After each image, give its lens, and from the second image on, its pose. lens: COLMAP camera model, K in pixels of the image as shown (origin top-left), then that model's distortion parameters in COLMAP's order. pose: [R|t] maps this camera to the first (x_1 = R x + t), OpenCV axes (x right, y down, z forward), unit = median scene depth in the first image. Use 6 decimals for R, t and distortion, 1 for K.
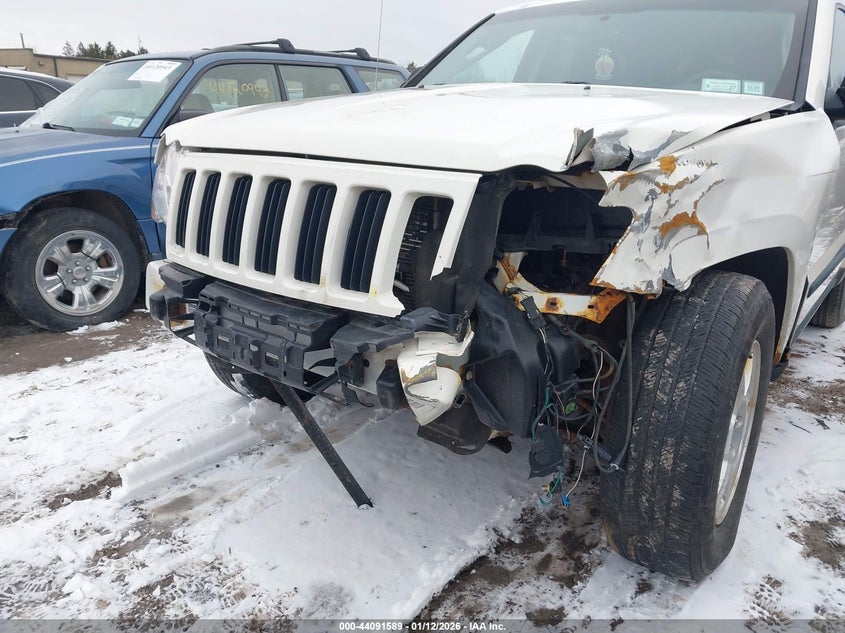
lens RADIAL K [[651.1, 0, 423.8], [0, 651.1, 319.9], [0, 0, 1]] dist [0.049647, -0.085393]
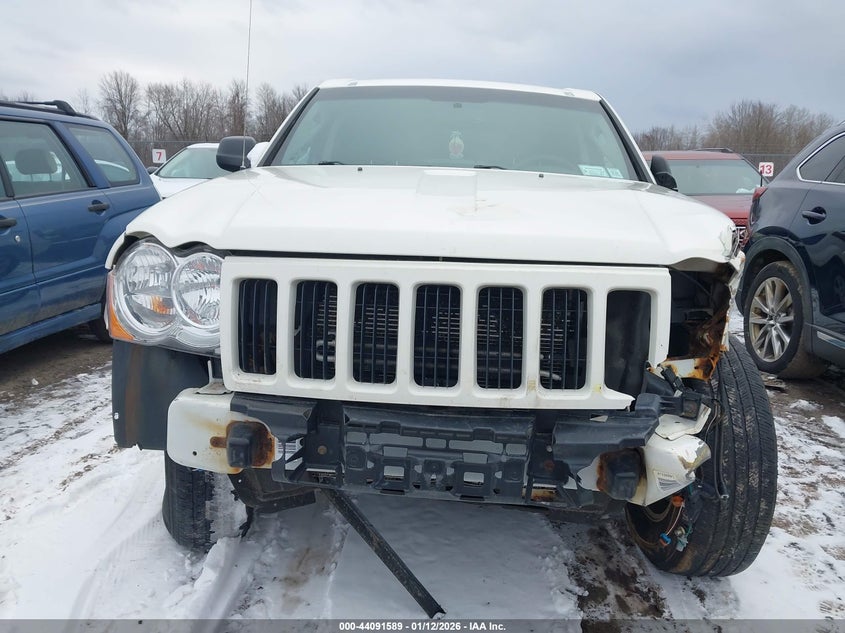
lens RADIAL K [[651.1, 0, 424.6], [0, 651.1, 309.4], [0, 0, 1]] dist [0.049647, -0.085393]
pose [[0.835109, -0.111188, 0.538730, -0.645316], [0.156533, 0.986904, -0.038964, -0.127334], [-0.527343, 0.116868, 0.841577, 0.201546]]
